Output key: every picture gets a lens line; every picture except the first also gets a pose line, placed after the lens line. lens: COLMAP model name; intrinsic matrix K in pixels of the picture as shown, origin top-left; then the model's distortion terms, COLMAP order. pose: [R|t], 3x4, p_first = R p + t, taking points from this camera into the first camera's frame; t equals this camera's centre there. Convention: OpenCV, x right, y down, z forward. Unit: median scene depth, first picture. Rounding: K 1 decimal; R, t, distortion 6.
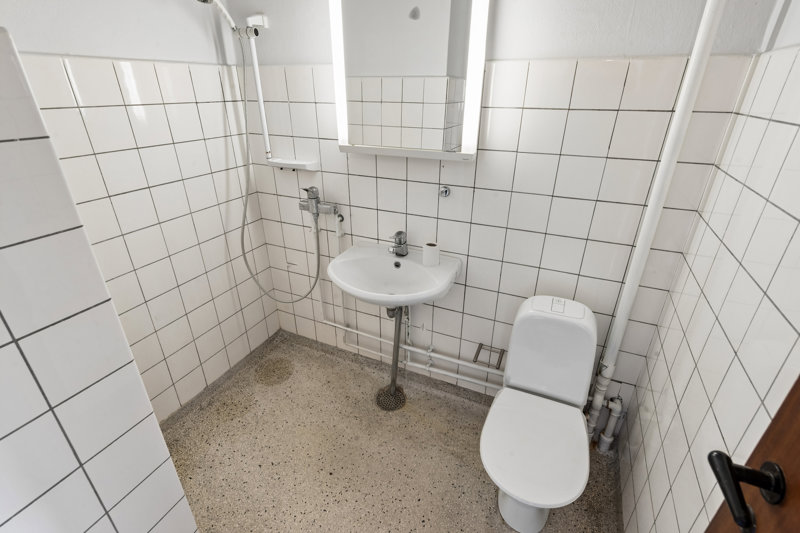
lens RADIAL K [[372.9, 0, 401.8], [0, 372.9, 267.0], [0, 0, 1]] dist [0.001068, -0.000140]
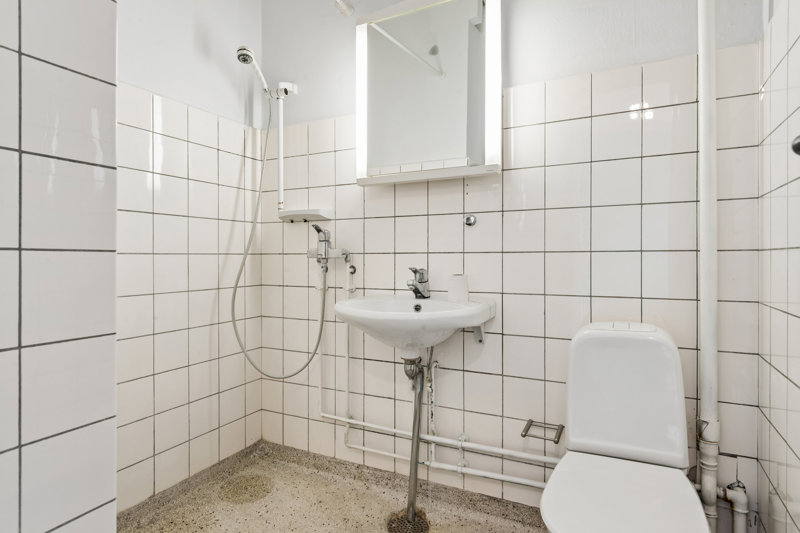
lens RADIAL K [[450.4, 0, 400.0], [0, 450.4, 266.5], [0, 0, 1]] dist [0.001947, -0.010806]
pose [[0.999168, -0.004107, -0.040578, -0.009409], [-0.013669, 0.903661, -0.428030, 0.311691], [0.038427, 0.428228, 0.902853, 0.047748]]
